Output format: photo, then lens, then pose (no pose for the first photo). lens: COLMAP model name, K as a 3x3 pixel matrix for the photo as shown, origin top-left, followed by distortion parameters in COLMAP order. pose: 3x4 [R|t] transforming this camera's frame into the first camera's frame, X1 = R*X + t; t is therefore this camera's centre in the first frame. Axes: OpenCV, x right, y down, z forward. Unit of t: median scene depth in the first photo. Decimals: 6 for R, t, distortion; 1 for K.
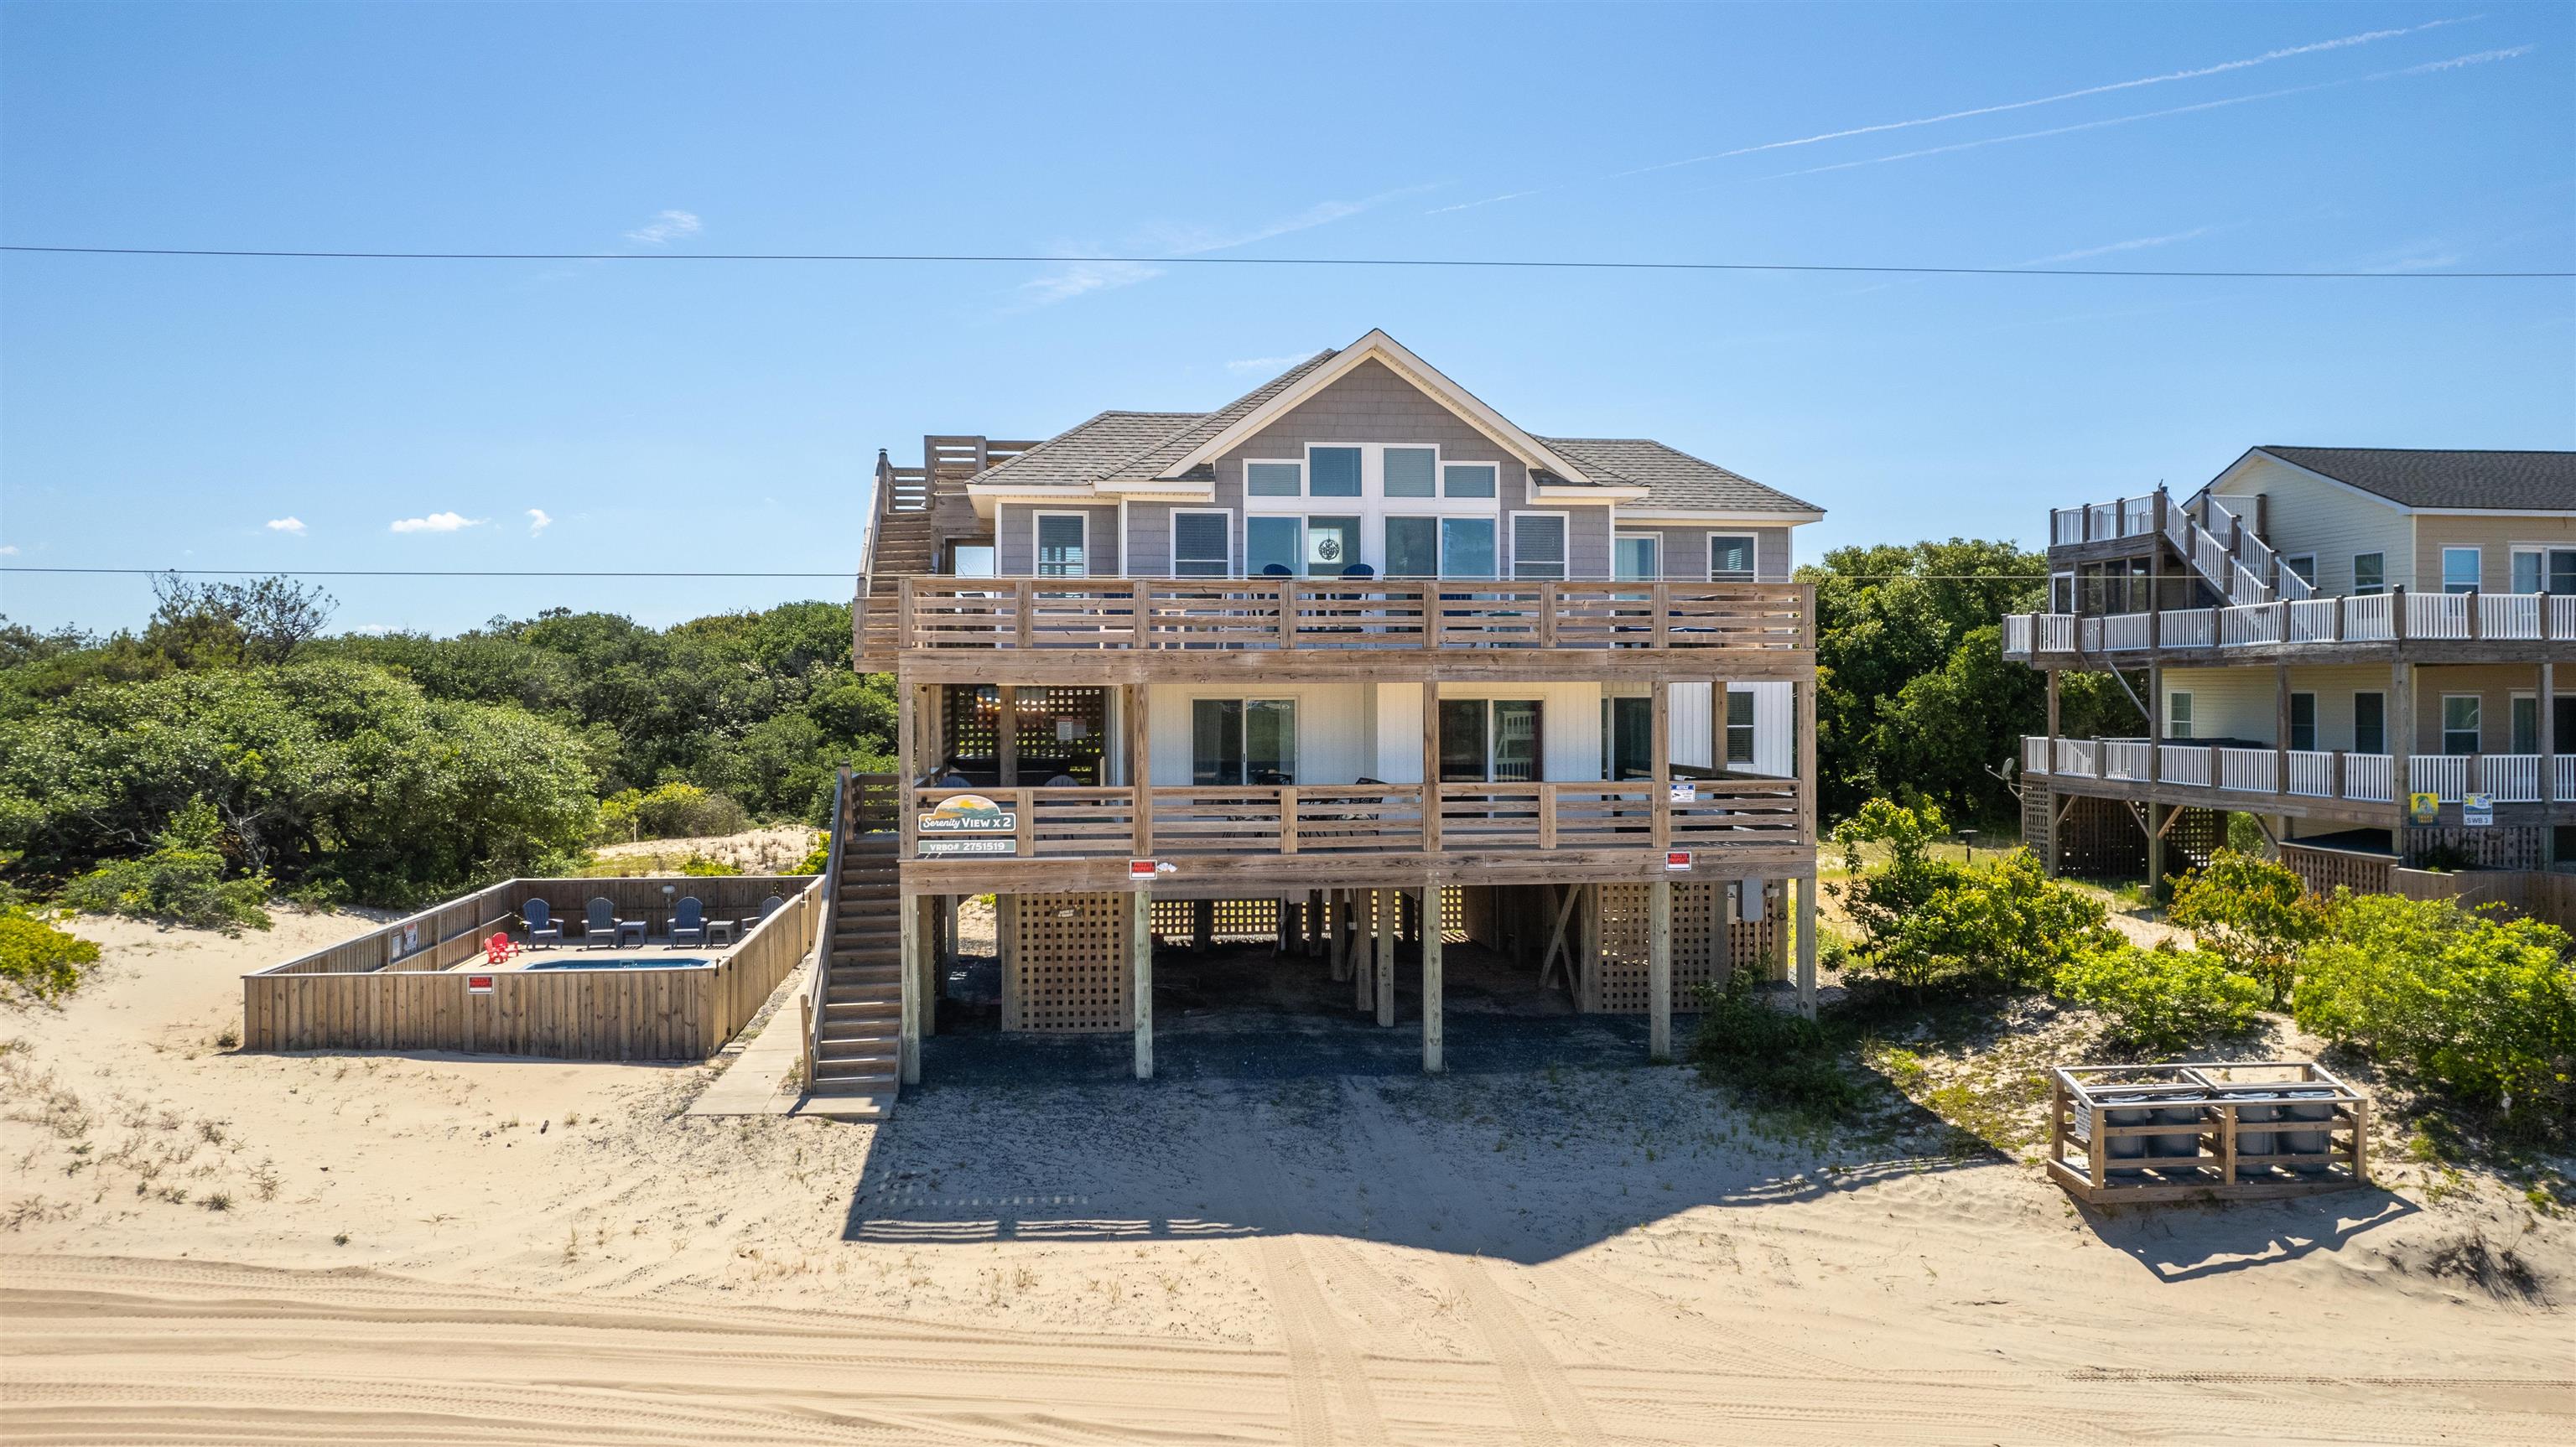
lens RADIAL K [[1654.3, 0, 1253.0], [0, 1654.3, 712.1], [0, 0, 1]] dist [-0.077716, 0.061957]
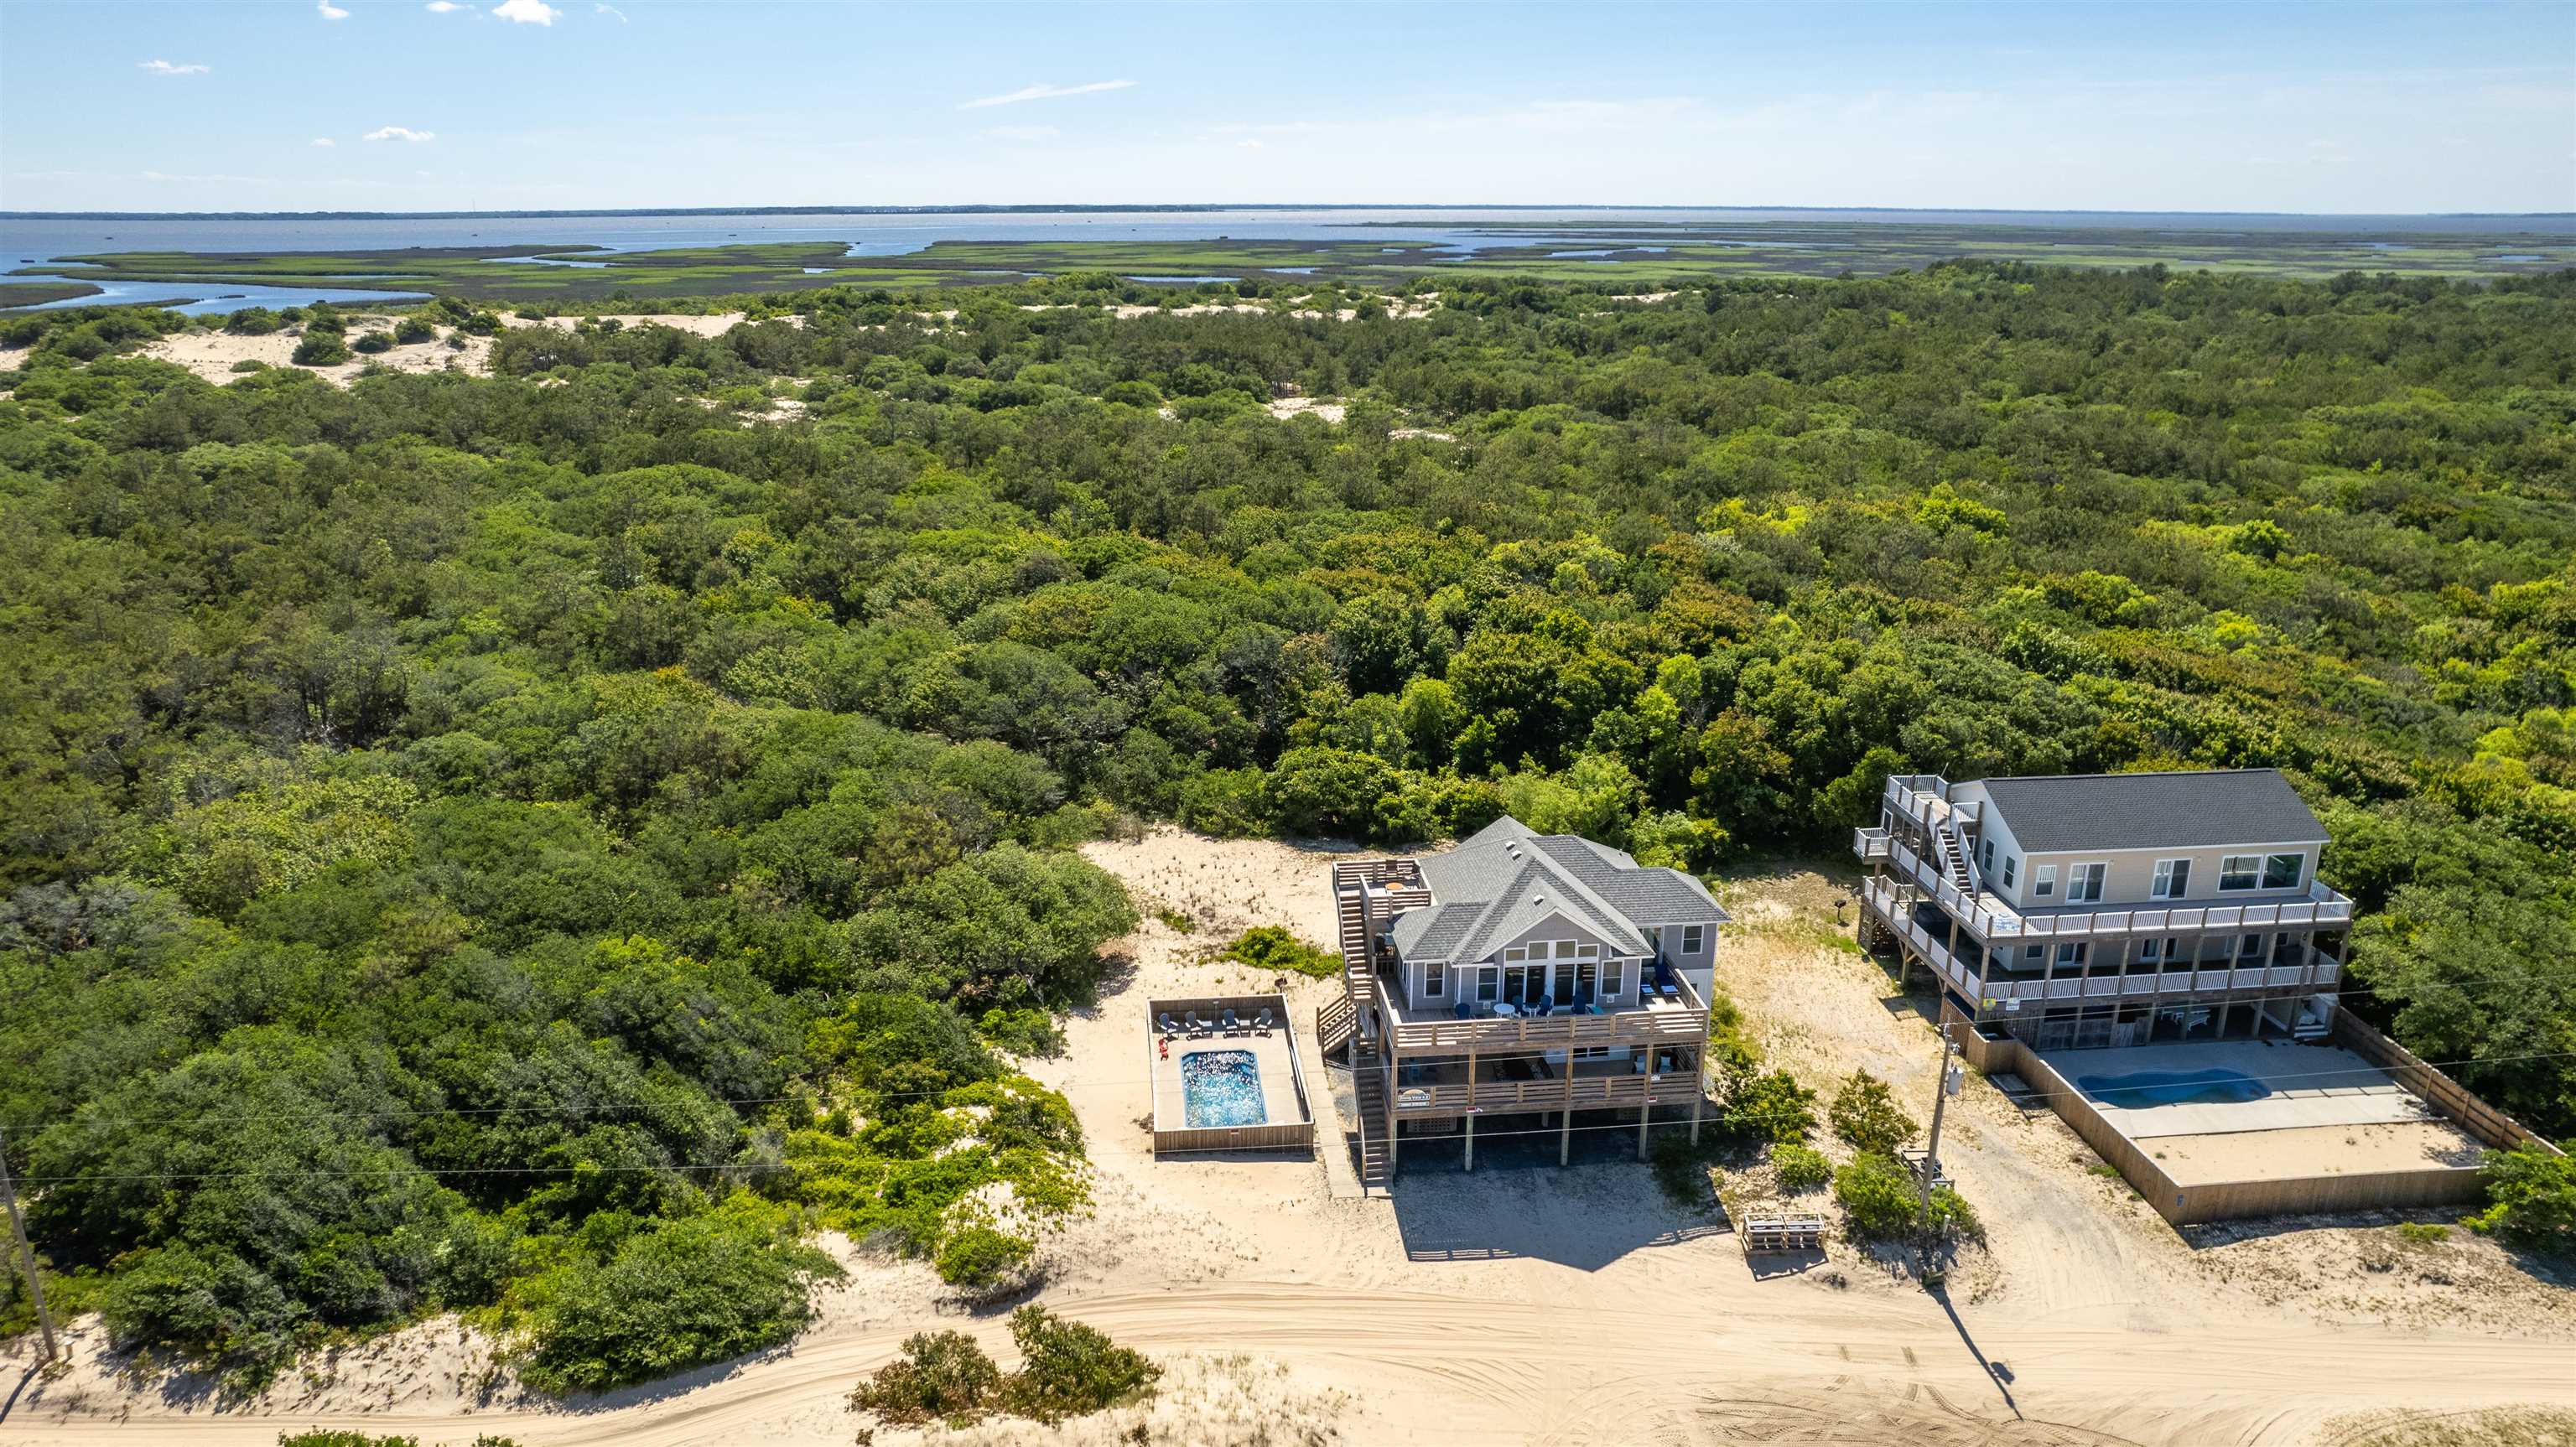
lens RADIAL K [[1688.4, 0, 1305.2], [0, 1688.4, 736.7], [0, 0, 1]] dist [-0.075923, 0.067606]
pose [[0.999888, 0.010941, -0.010226, -0.344567], [-0.007532, 0.957585, 0.288052, -1.432791], [0.012944, -0.287942, 0.957560, -1.733542]]
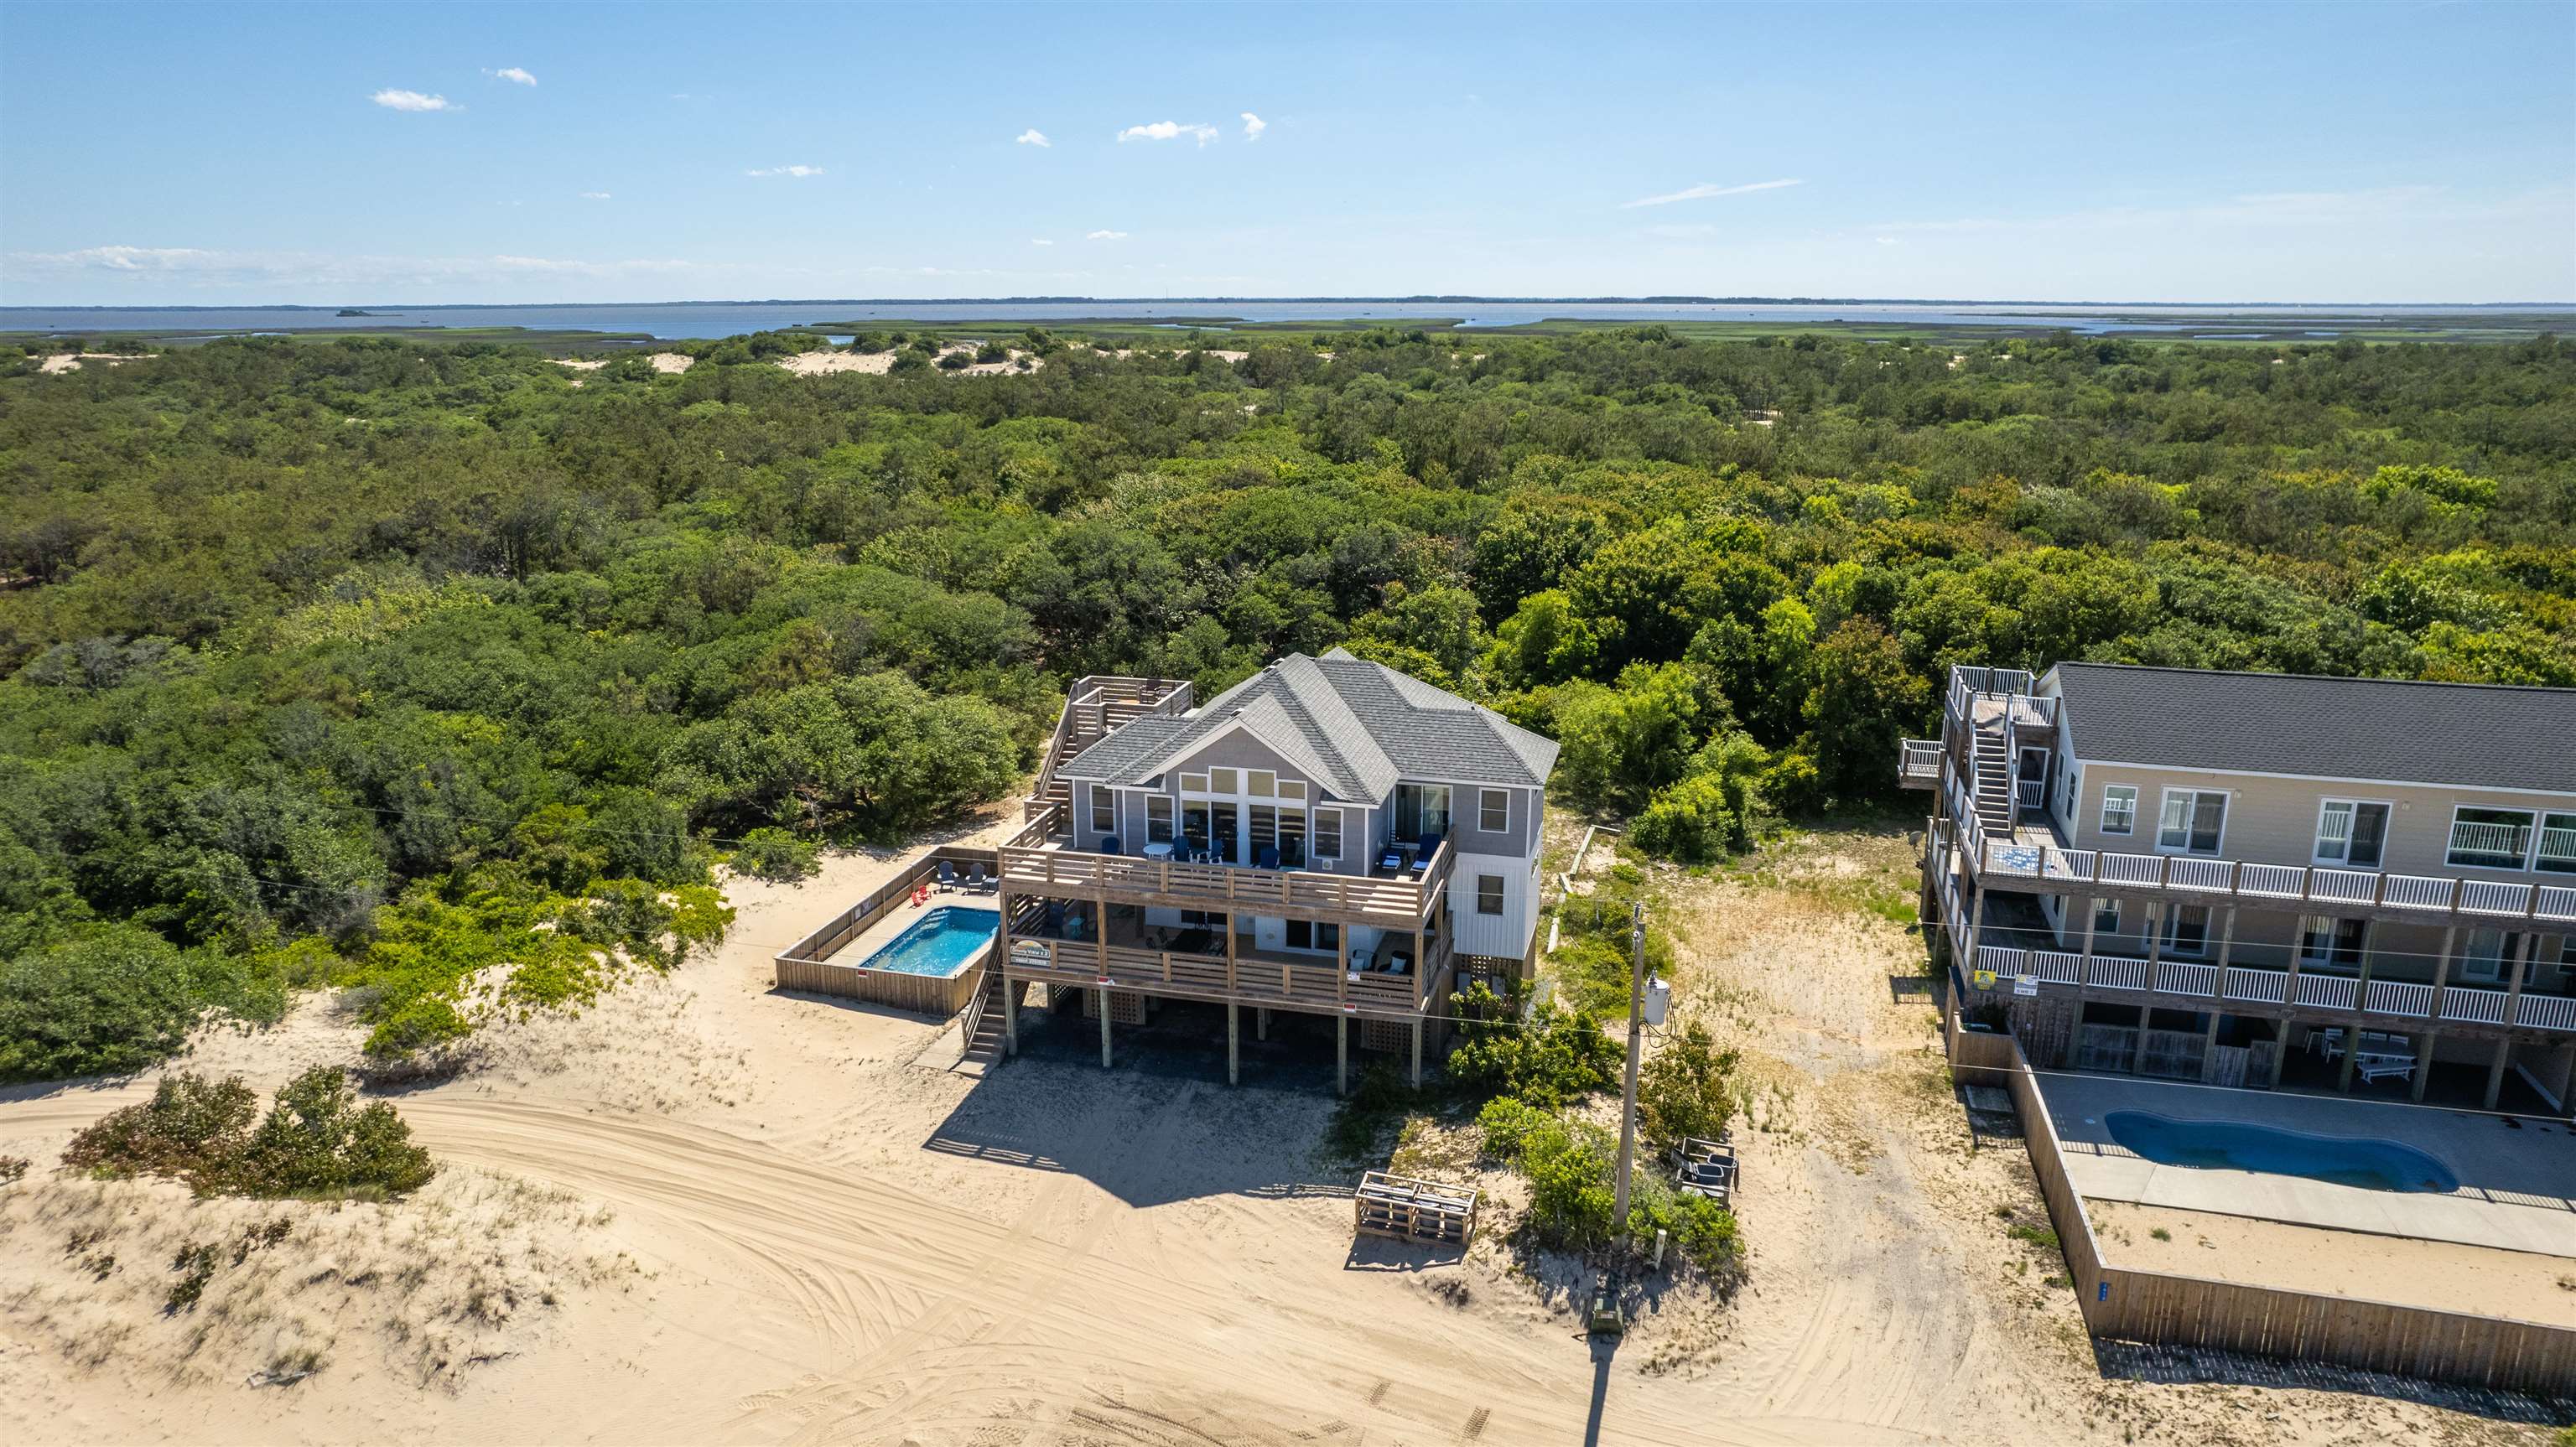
lens RADIAL K [[1649.4, 0, 1301.7], [0, 1649.4, 724.8], [0, 0, 1]] dist [-0.071682, 0.064097]
pose [[0.928875, 0.096511, -0.357599, 0.940808], [-0.007966, 0.970439, 0.241215, -0.774964], [0.370308, -0.221210, 0.902185, -0.819026]]
